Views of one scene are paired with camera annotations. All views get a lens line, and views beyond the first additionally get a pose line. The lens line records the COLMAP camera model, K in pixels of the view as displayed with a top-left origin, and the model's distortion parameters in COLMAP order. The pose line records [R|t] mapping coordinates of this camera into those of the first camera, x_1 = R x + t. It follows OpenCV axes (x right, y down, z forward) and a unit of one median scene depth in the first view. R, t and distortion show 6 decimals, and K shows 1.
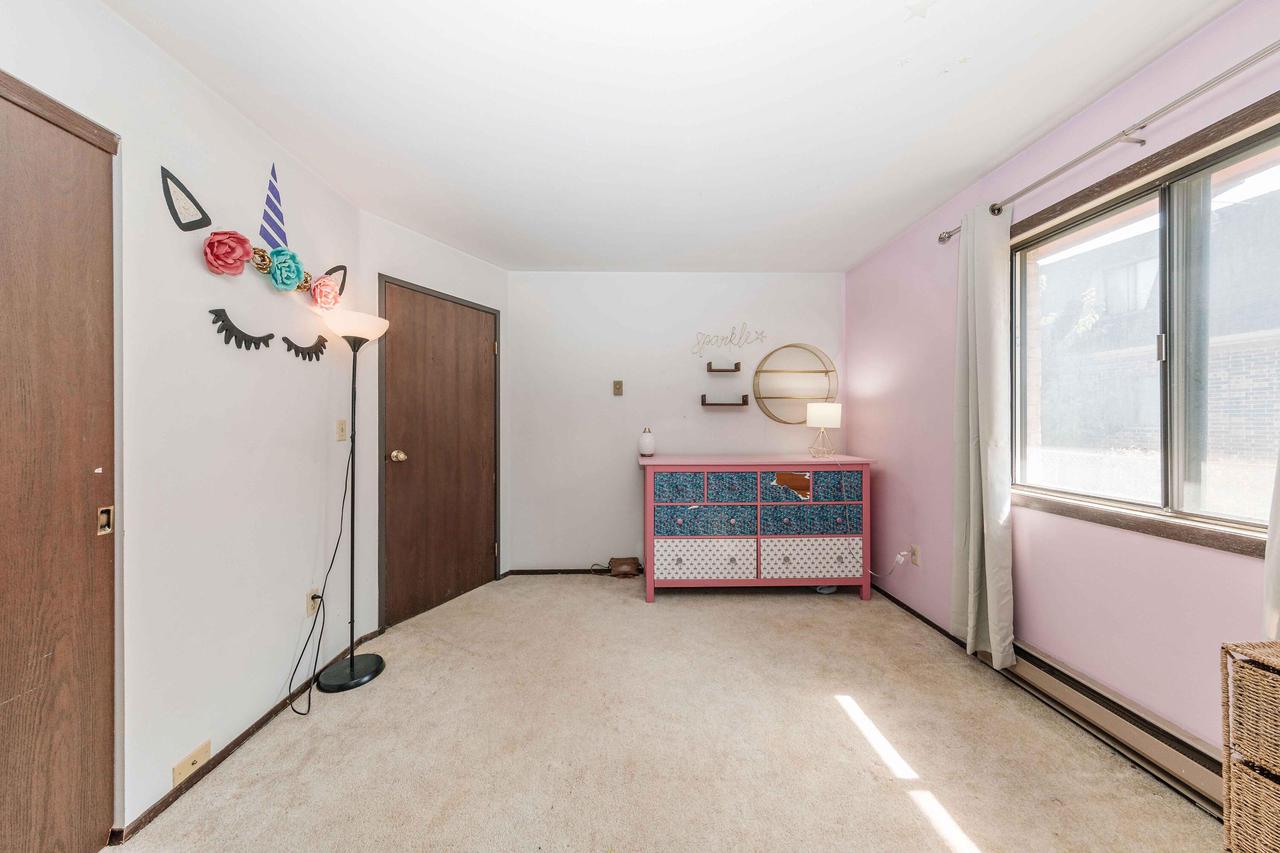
lens RADIAL K [[392.3, 0, 643.1], [0, 392.3, 430.3], [0, 0, 1]] dist [-0.000289, -0.000138]
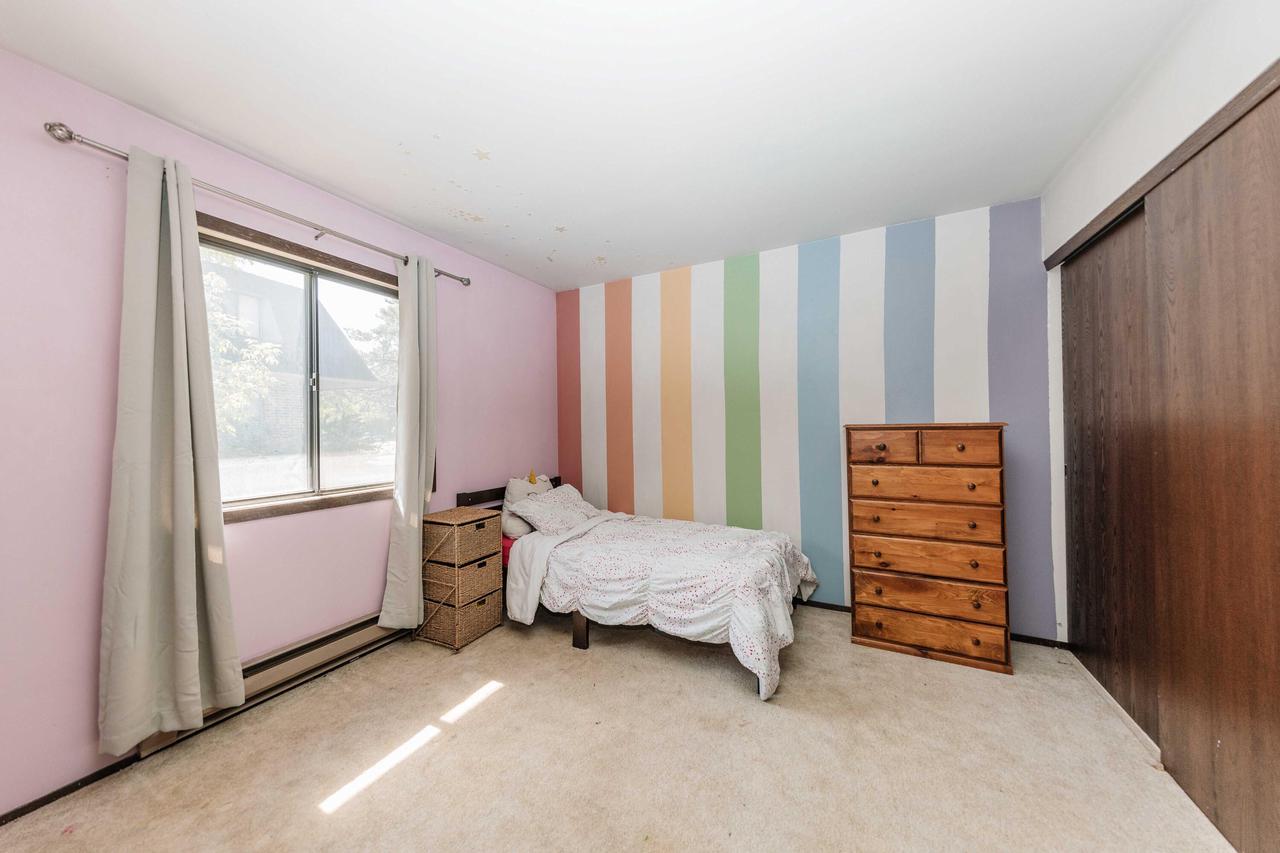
lens RADIAL K [[421.0, 0, 643.7], [0, 421.0, 429.6], [0, 0, 1]] dist [0.005744, 0.000457]
pose [[-0.881070, 0.015864, 0.472720, -0.436247], [0.028877, 0.999377, 0.020285, -0.022247], [-0.472104, 0.031523, -0.880979, 1.559032]]
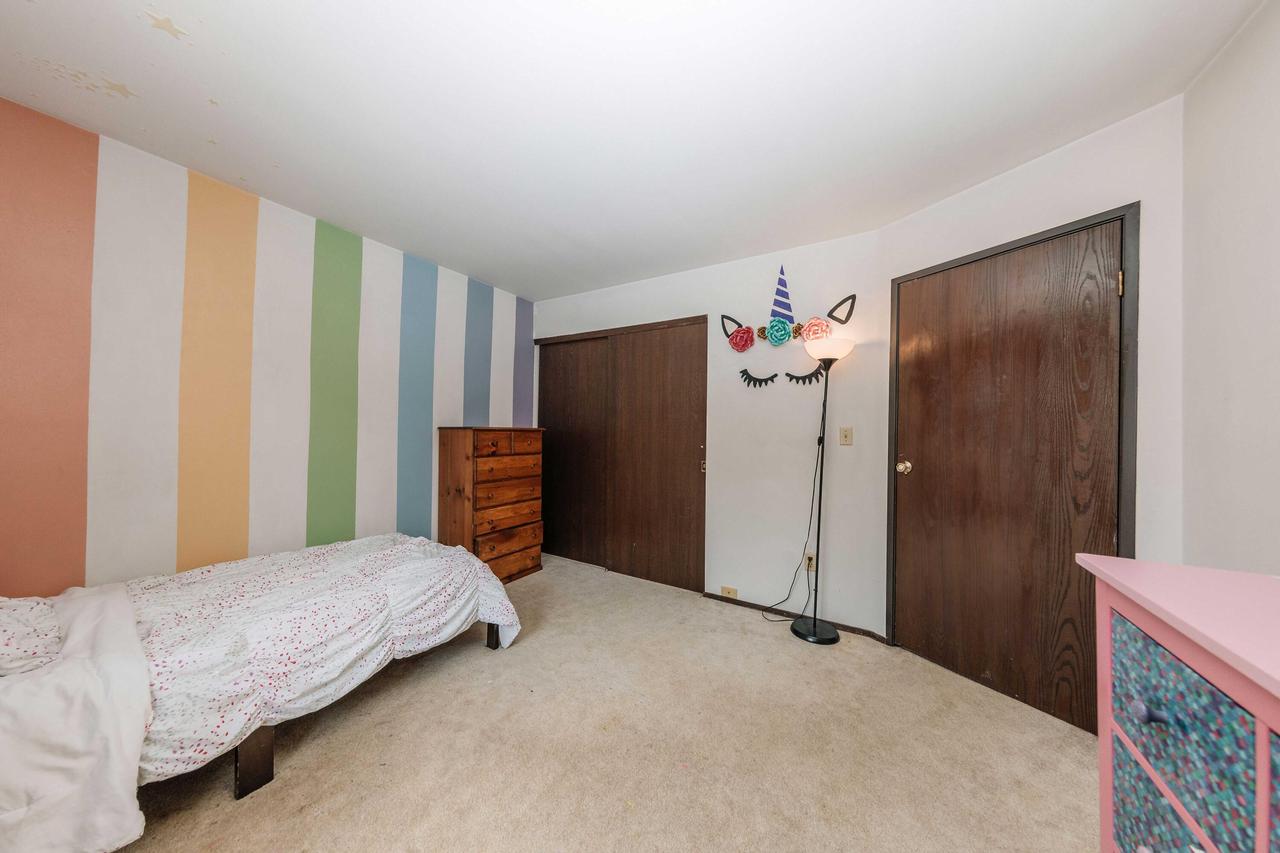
lens RADIAL K [[392.3, 0, 628.0], [0, 392.3, 432.2], [0, 0, 1]] dist [-0.000289, -0.000138]
pose [[-0.553152, -0.001804, -0.833078, 0.762376], [-0.029688, 0.999405, 0.017548, -0.017103], [0.832551, 0.034440, -0.552877, 1.459726]]
